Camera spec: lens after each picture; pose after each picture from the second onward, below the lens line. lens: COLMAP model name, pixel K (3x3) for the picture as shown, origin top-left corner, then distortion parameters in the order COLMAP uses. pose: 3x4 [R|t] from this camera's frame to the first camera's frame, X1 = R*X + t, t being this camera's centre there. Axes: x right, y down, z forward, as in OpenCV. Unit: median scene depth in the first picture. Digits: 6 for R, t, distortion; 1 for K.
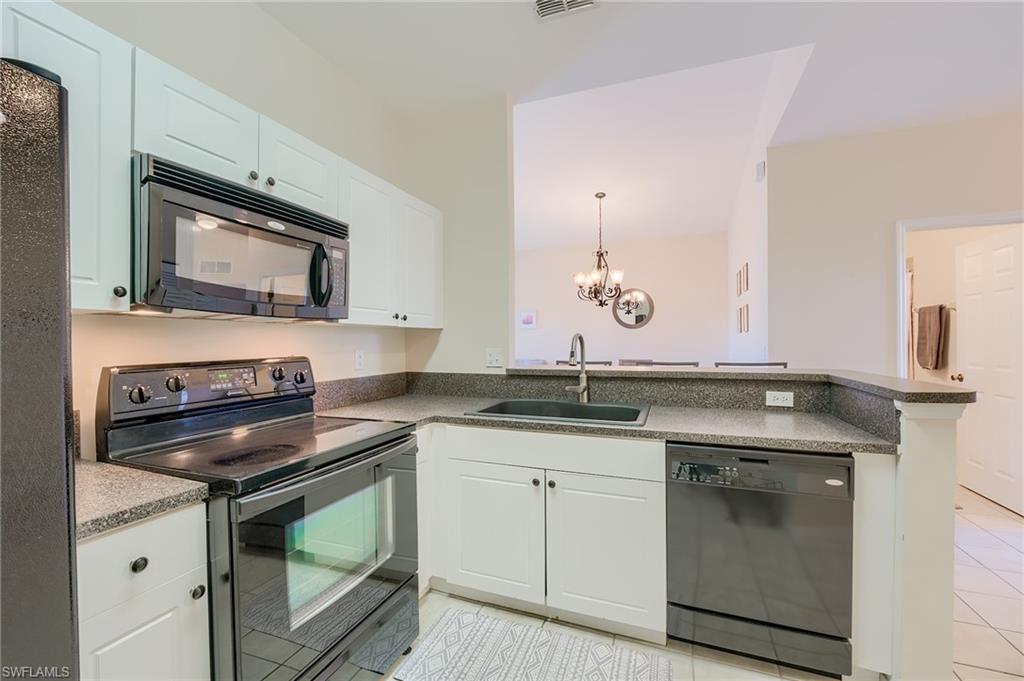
lens RADIAL K [[409.8, 0, 514.4], [0, 409.8, 342.7], [0, 0, 1]] dist [-0.009184, -0.002128]
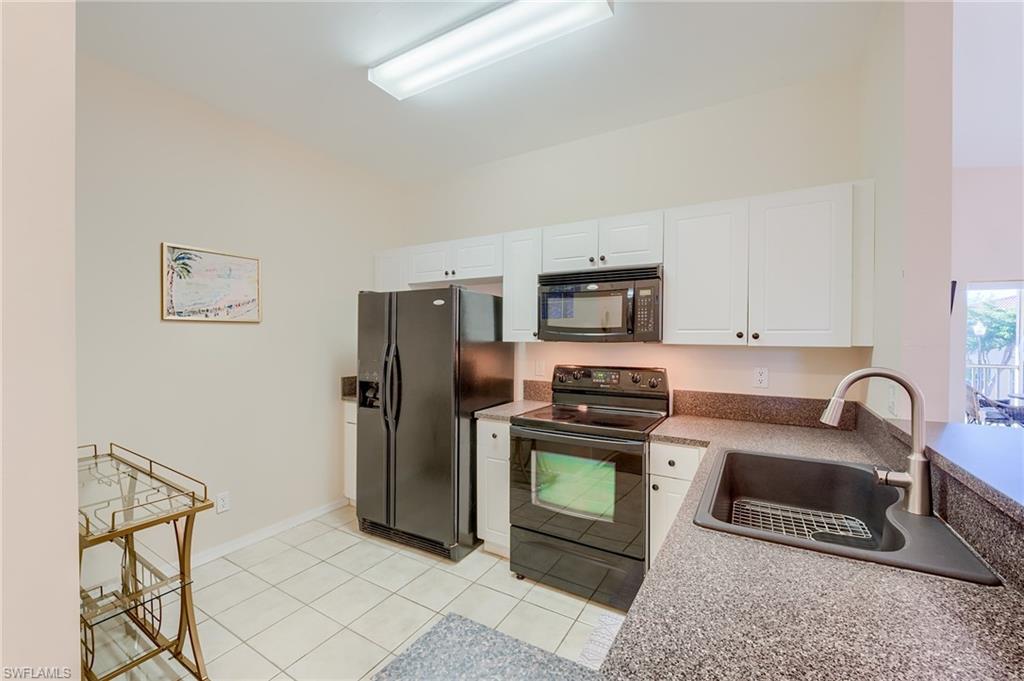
lens RADIAL K [[409.8, 0, 513.8], [0, 409.8, 339.6], [0, 0, 1]] dist [-0.009184, -0.002128]
pose [[-0.166673, 0.009323, -0.985968, 0.964796], [-0.009633, 0.999892, 0.011083, -0.077321], [0.985965, 0.011345, -0.166565, 0.817087]]
